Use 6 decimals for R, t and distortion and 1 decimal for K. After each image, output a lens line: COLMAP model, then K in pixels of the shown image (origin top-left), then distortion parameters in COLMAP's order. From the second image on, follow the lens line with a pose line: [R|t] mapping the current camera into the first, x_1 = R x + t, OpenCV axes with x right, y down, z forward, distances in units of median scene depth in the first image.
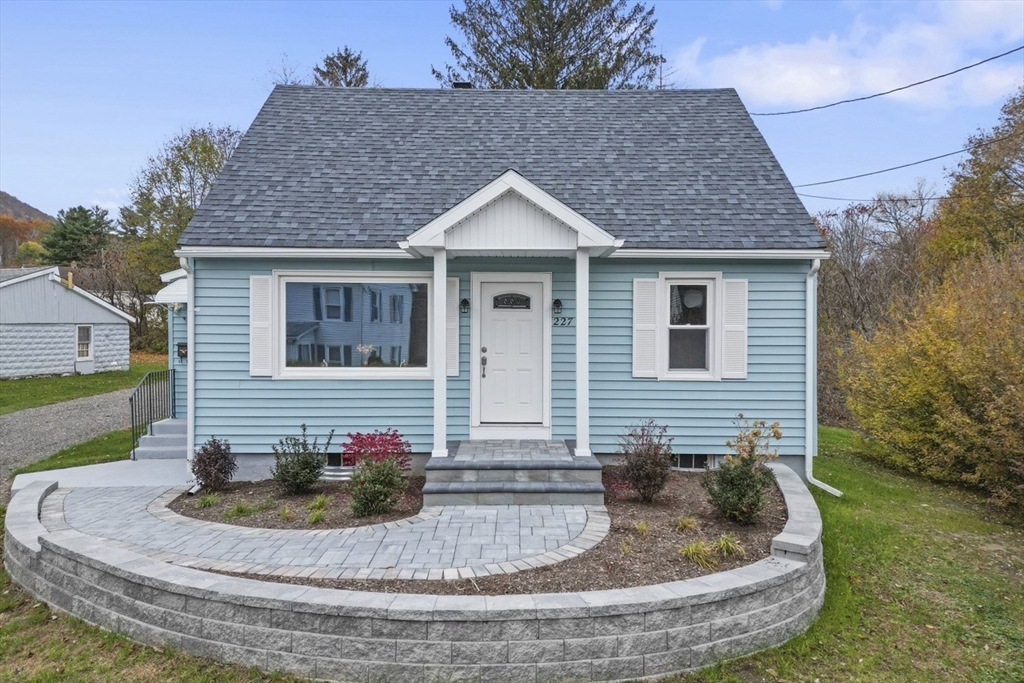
lens RADIAL K [[751.2, 0, 512.0], [0, 751.2, 341.5], [0, 0, 1]] dist [0.107962, -0.115999]
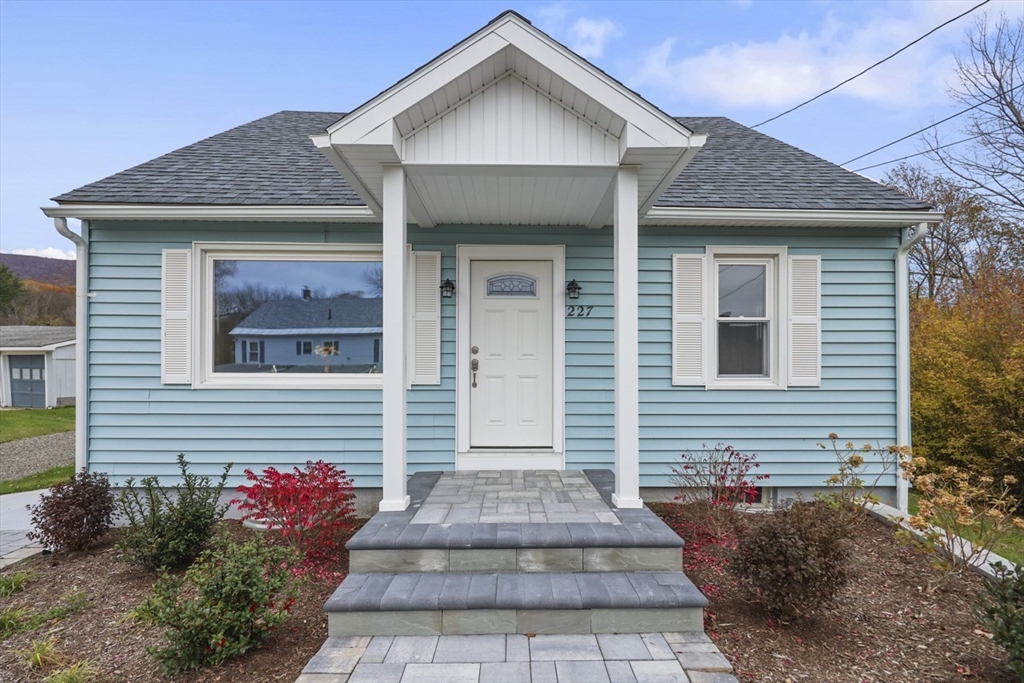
lens RADIAL K [[439.1, 0, 523.6], [0, 439.1, 369.1], [0, 0, 1]] dist [-0.009445, -0.000006]
pose [[0.999557, 0.000830, 0.029736, -0.001420], [0.000129, 0.999481, -0.032227, 0.045229], [-0.029748, 0.032216, 0.999038, 0.568079]]
